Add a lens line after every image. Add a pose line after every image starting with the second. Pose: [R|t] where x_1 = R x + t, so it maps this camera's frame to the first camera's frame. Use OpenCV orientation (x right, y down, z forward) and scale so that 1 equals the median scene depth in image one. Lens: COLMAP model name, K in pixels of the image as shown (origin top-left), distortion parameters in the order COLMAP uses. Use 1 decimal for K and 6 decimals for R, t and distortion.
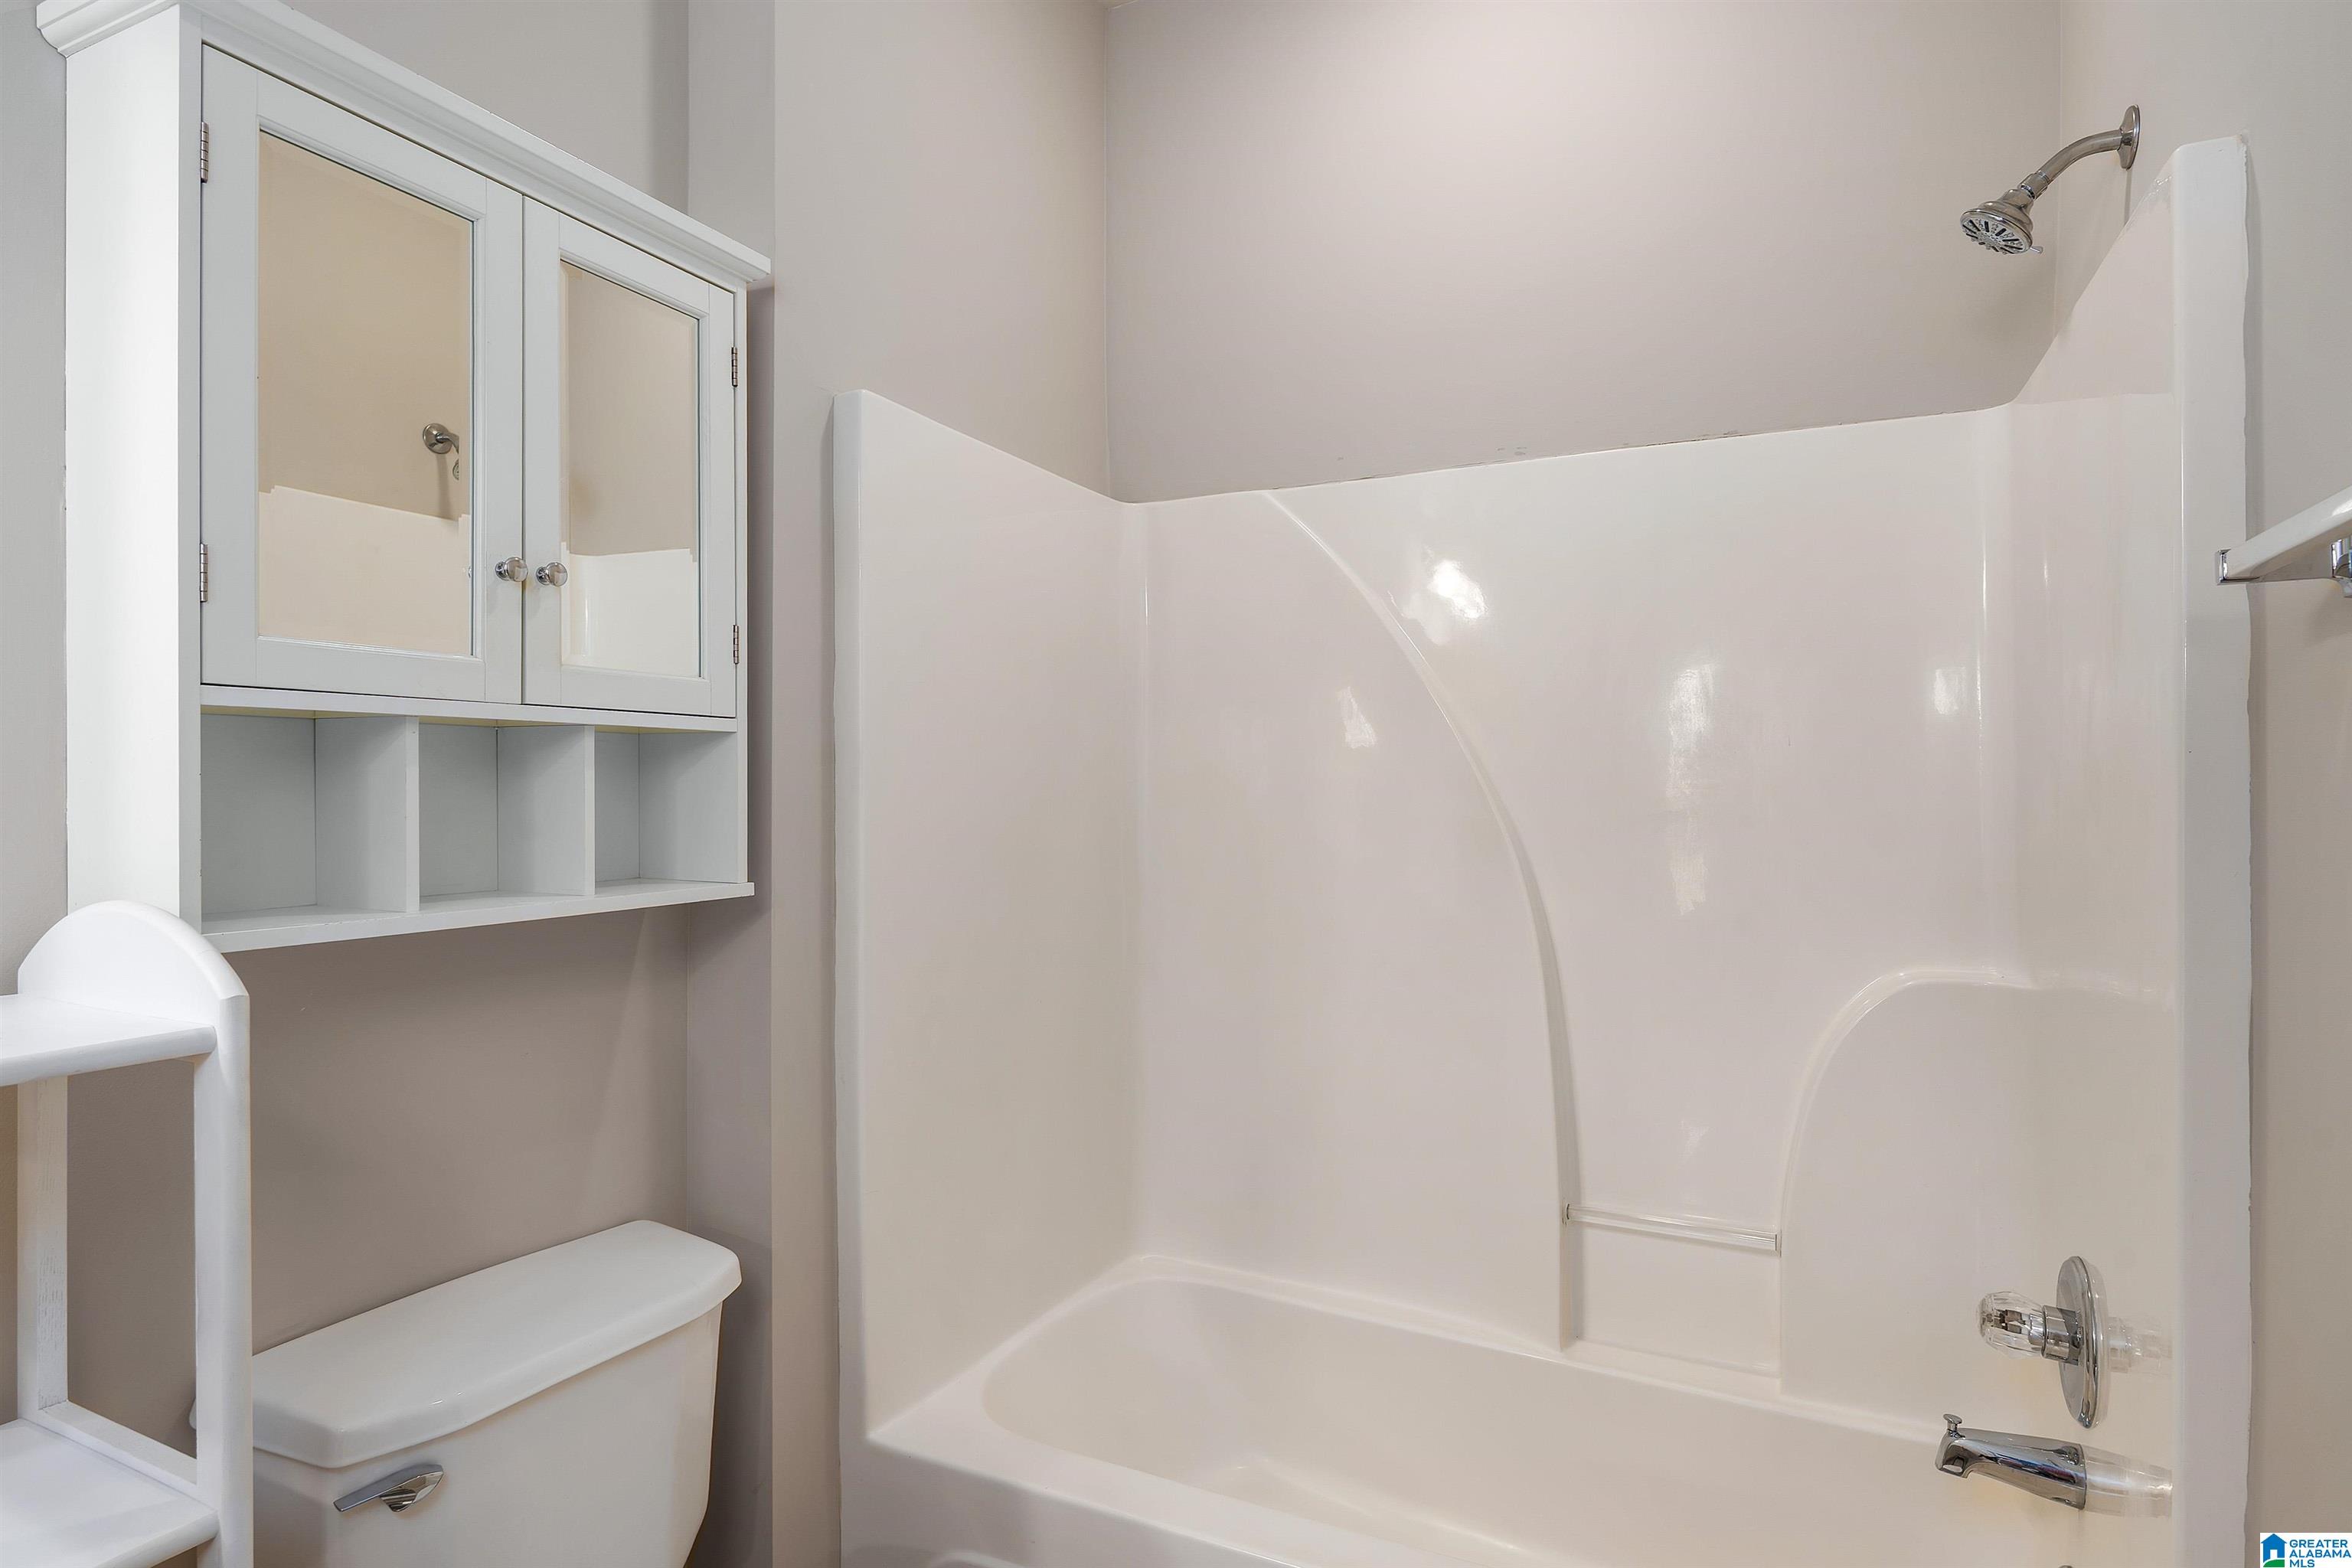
lens RADIAL K [[1274.9, 0, 1171.6], [0, 1274.9, 778.3], [0, 0, 1]] dist [0.001247, -0.001975]
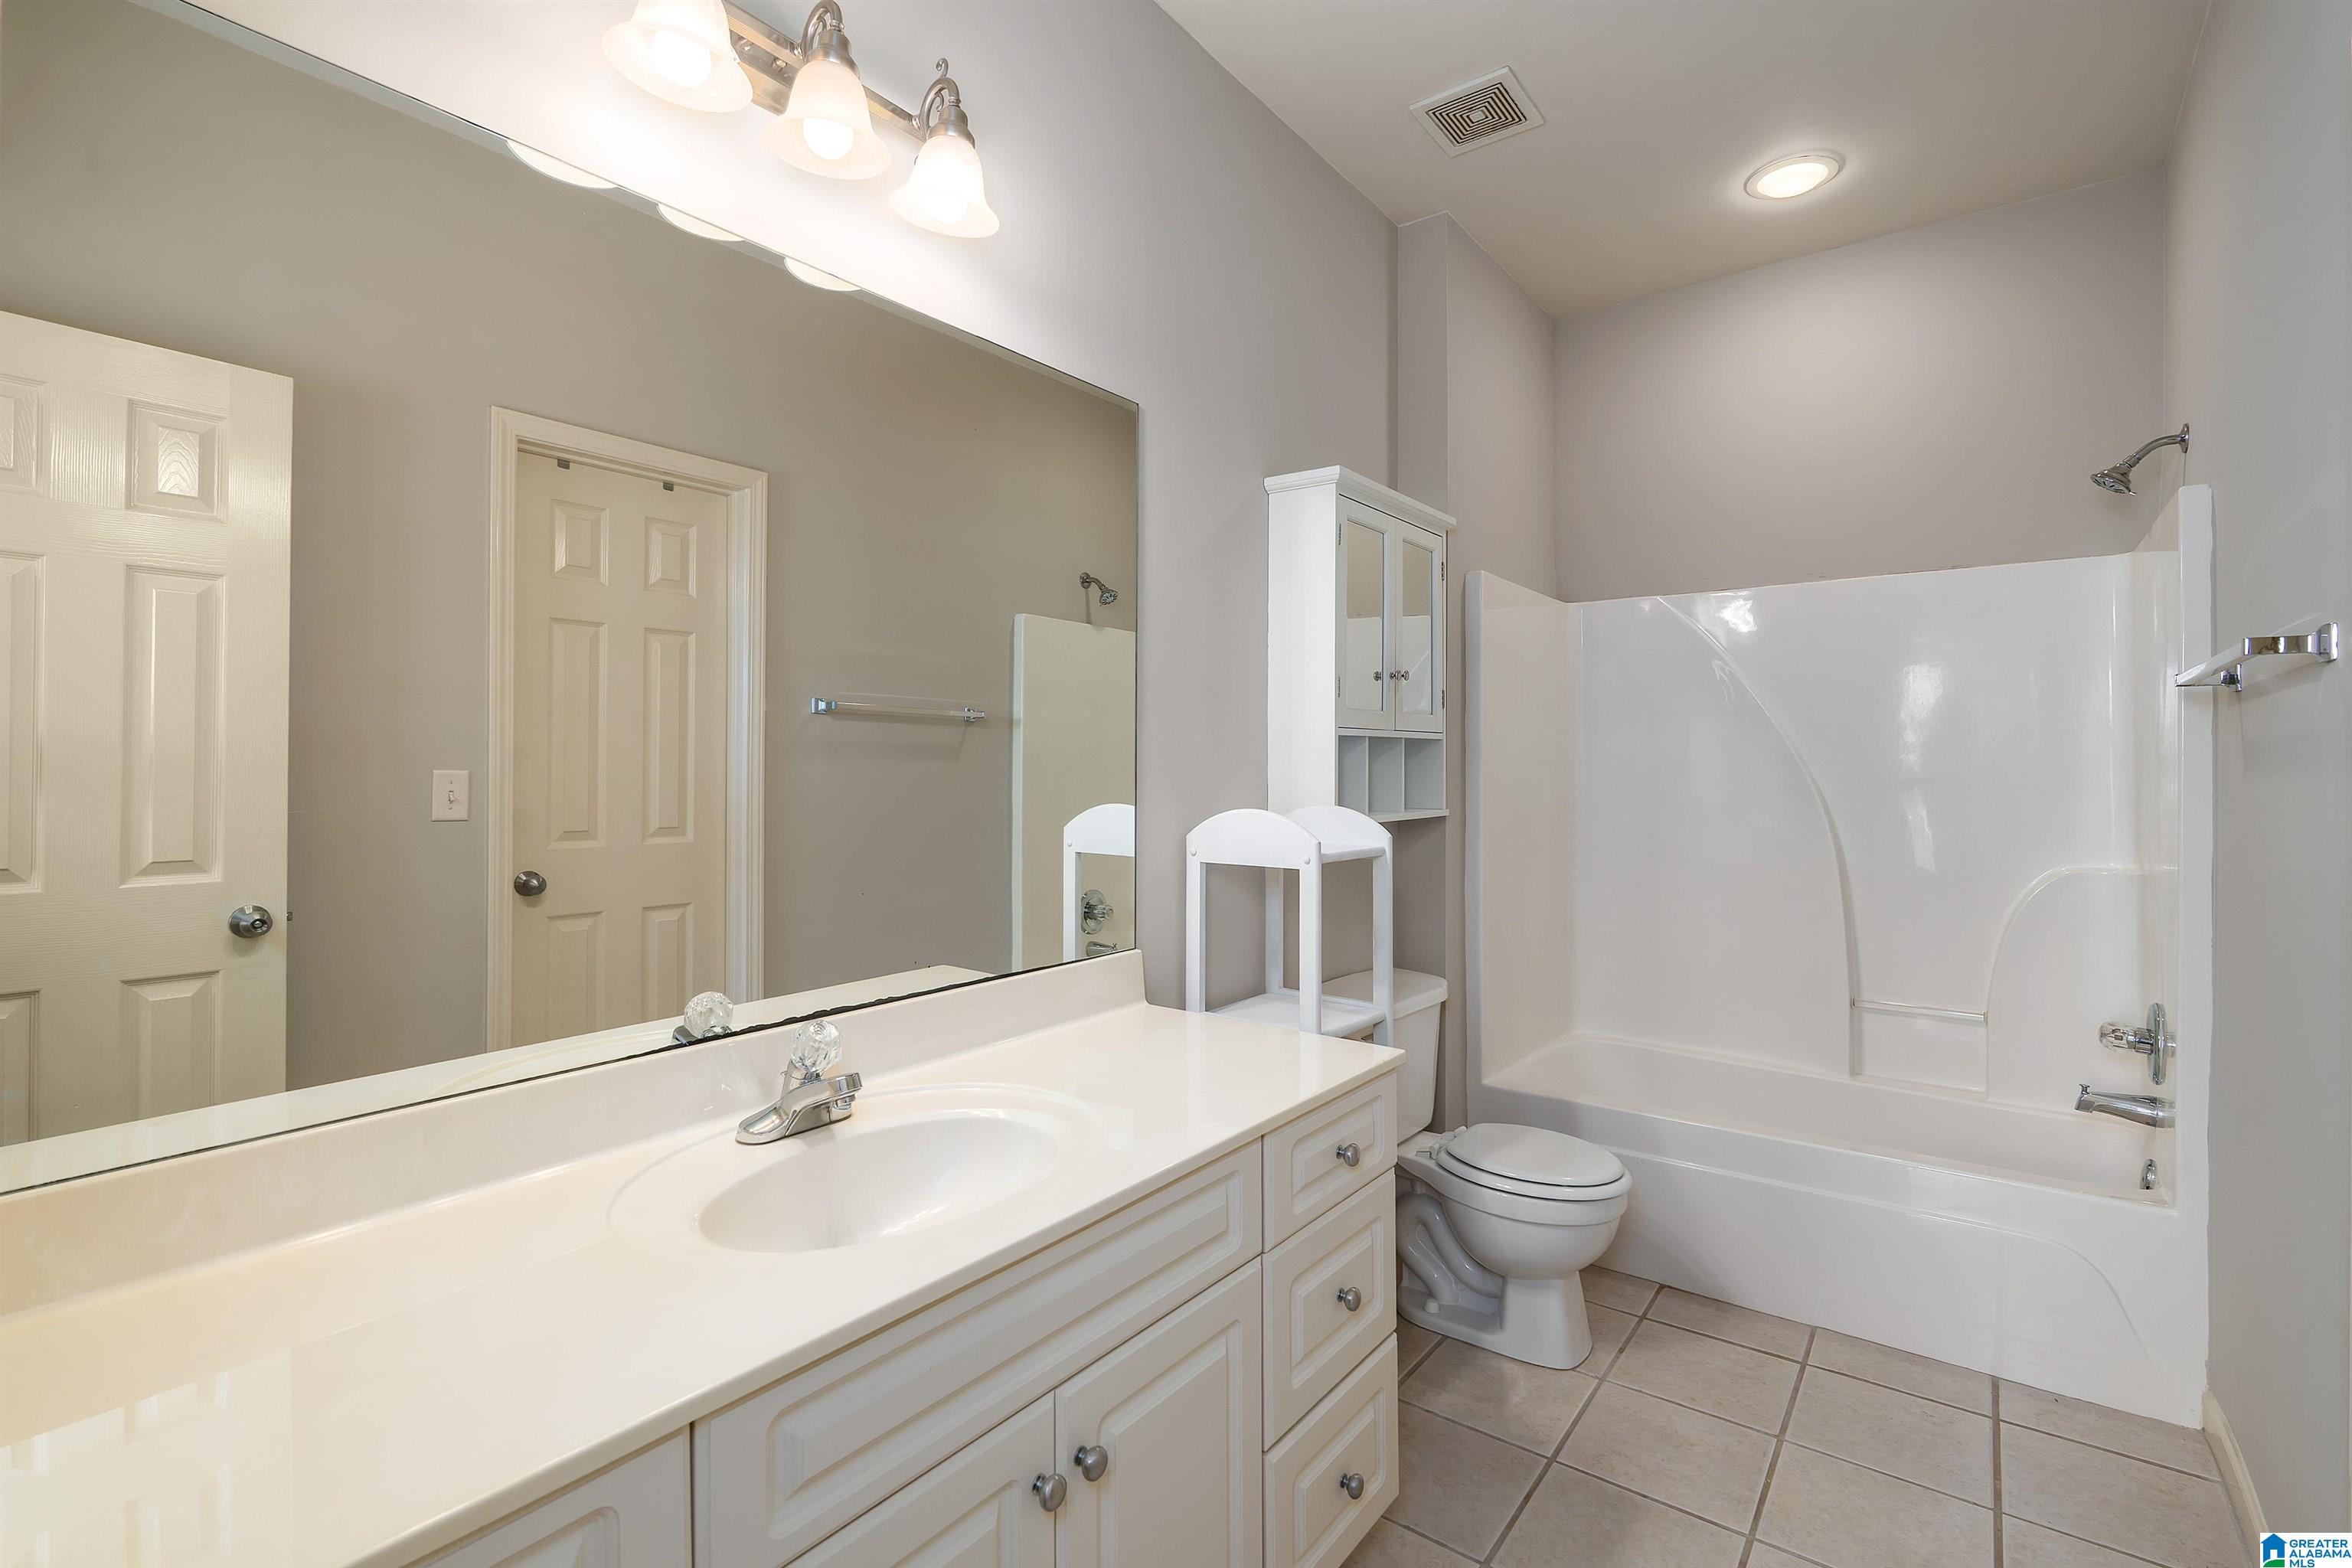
lens RADIAL K [[1030.5, 0, 1217.8], [0, 1030.5, 759.9], [0, 0, 1]] dist [-0.002256, 0.001055]
pose [[0.979502, 0.000913, -0.201431, -0.387062], [-0.000478, 0.999997, 0.002206, -0.005991], [0.201433, -0.002065, 0.979500, -0.844791]]
